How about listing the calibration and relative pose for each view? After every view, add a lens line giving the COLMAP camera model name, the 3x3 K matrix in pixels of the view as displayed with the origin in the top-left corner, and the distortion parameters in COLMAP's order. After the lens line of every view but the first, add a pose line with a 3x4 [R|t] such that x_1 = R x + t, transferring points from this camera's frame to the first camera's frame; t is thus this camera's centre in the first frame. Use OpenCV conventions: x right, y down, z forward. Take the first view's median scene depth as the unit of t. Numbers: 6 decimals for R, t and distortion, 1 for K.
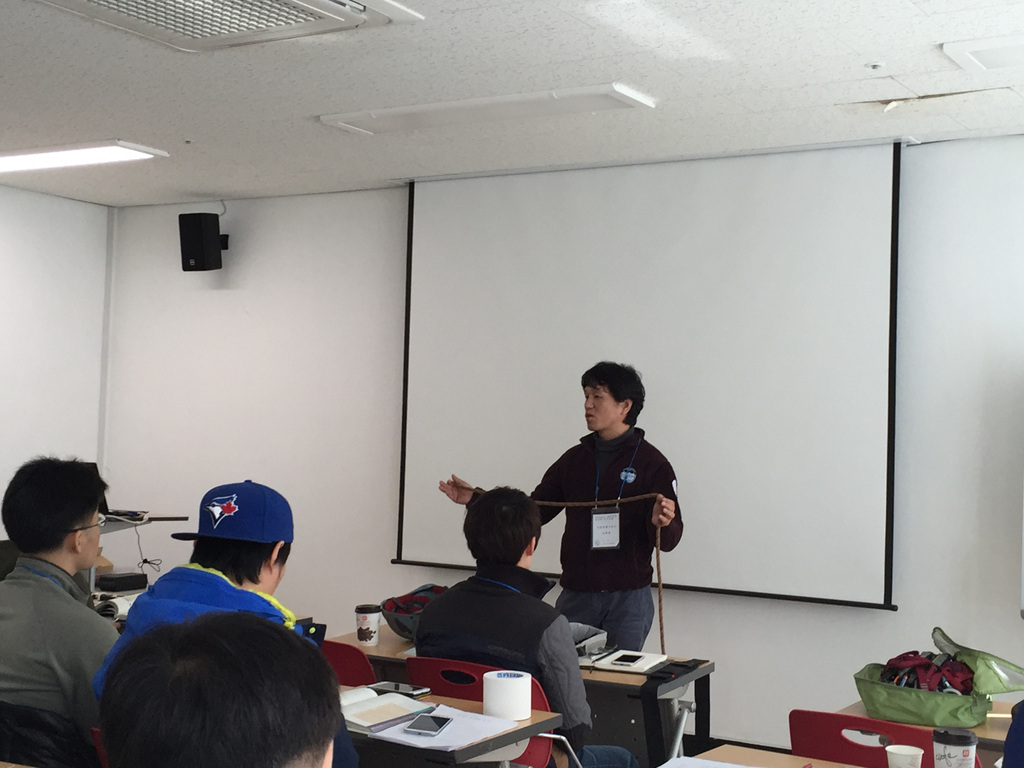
lens RADIAL K [[1466.8, 0, 518.9], [0, 1466.8, 438.3], [0, 0, 1]] dist [0.037871, -0.034430]
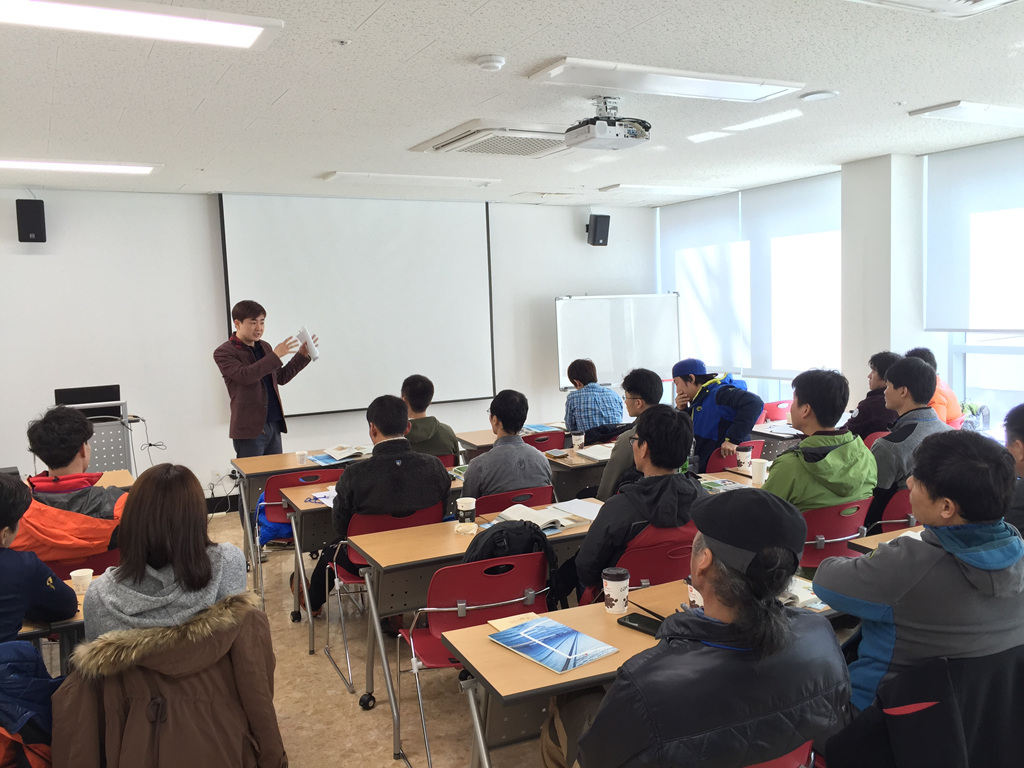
lens RADIAL K [[866.8, 0, 510.9], [0, 866.8, 382.0], [0, 0, 1]] dist [0.086748, -0.139337]
pose [[0.488091, -0.125888, 0.863666, -1.065422], [0.052704, 0.991989, 0.114808, -0.080421], [-0.871200, -0.010518, 0.490816, 0.307080]]
